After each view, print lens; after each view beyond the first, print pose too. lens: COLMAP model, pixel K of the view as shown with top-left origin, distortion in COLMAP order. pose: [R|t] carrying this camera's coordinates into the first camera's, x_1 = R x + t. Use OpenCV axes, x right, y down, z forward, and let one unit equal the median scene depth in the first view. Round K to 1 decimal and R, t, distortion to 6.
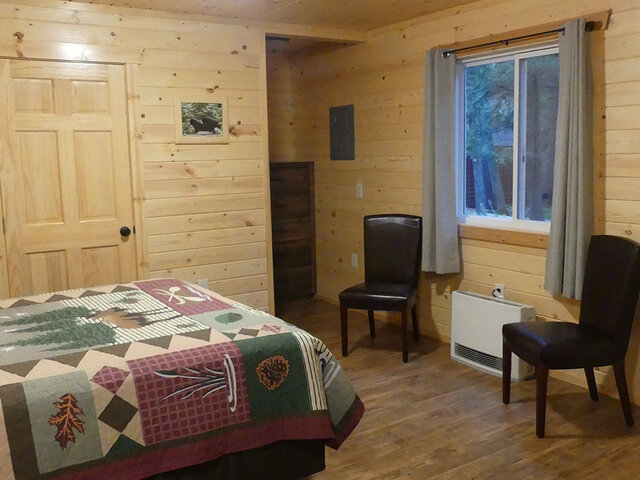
lens RADIAL K [[648.5, 0, 320.6], [0, 648.5, 246.1], [0, 0, 1]] dist [-0.015072, 0.000000]
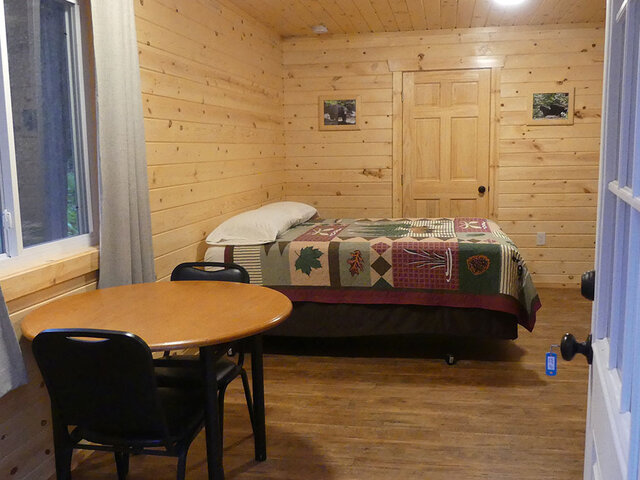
lens RADIAL K [[648.5, 0, 319.4], [0, 648.5, 236.9], [0, 0, 1]] dist [-0.015072, 0.000000]
pose [[0.726128, 0.099153, -0.680373, 0.403468], [-0.094933, 0.994528, 0.043618, 0.051559], [0.680974, 0.032918, 0.731567, -0.248932]]
